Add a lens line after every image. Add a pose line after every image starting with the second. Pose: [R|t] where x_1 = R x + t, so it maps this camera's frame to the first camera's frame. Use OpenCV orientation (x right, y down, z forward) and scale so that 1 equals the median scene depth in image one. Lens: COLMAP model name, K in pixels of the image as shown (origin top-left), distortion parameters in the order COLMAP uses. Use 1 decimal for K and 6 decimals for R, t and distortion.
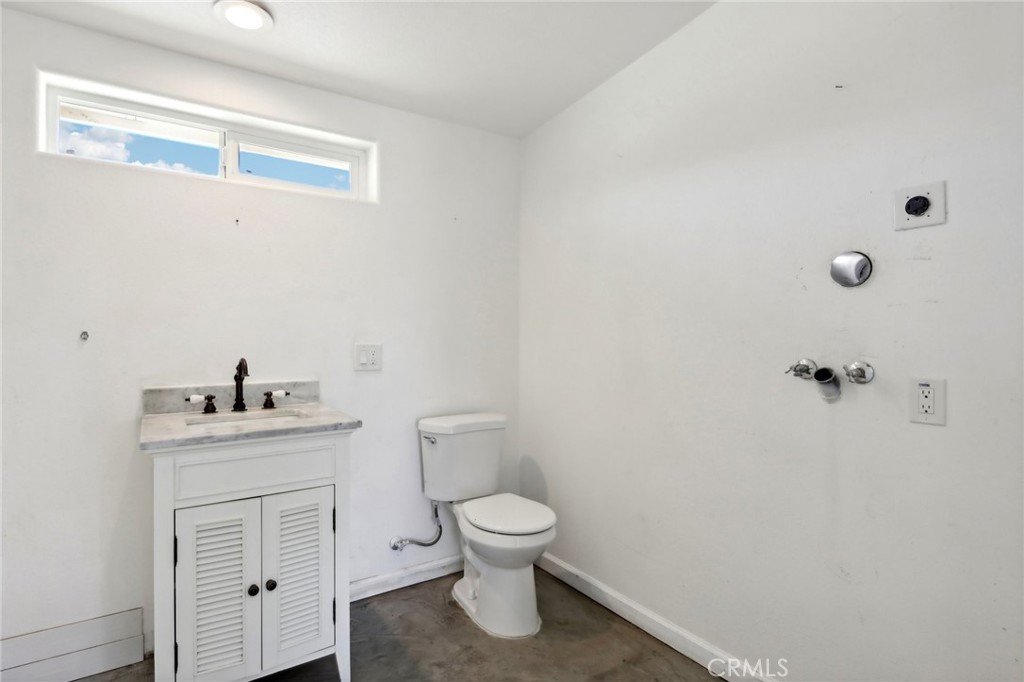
lens RADIAL K [[520.4, 0, 516.7], [0, 520.4, 335.6], [0, 0, 1]] dist [0.001194, 0.000079]
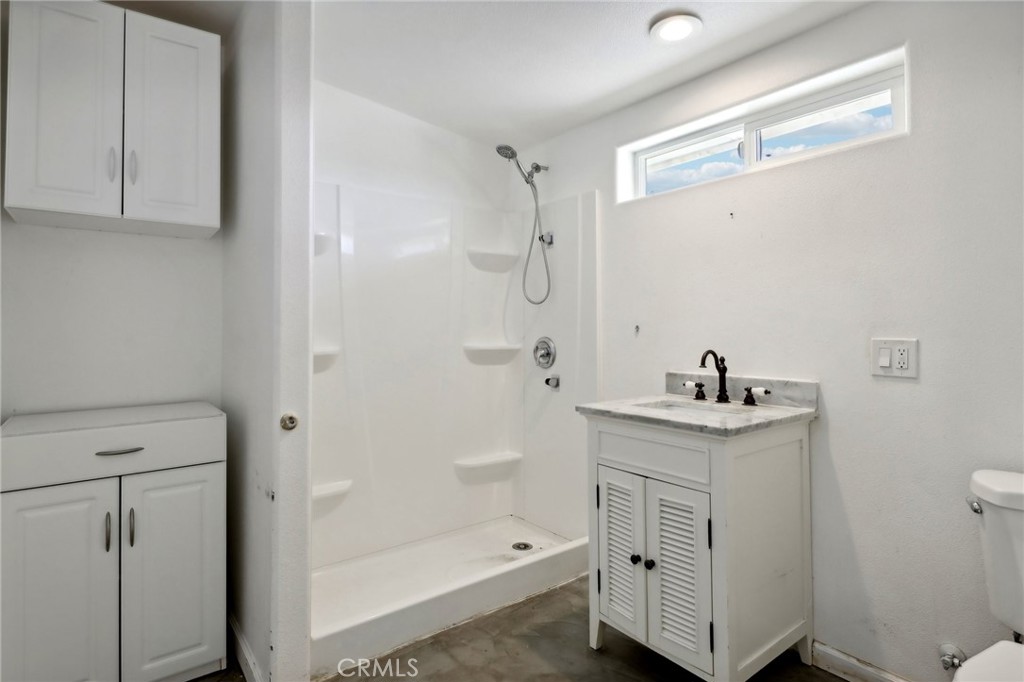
lens RADIAL K [[520.4, 0, 516.7], [0, 520.4, 335.6], [0, 0, 1]] dist [0.001194, 0.000079]
pose [[0.043829, 0.002243, -0.999037, 0.461879], [-0.003567, 0.999991, 0.002089, 0.014985], [0.999033, 0.003472, 0.043837, 0.564395]]
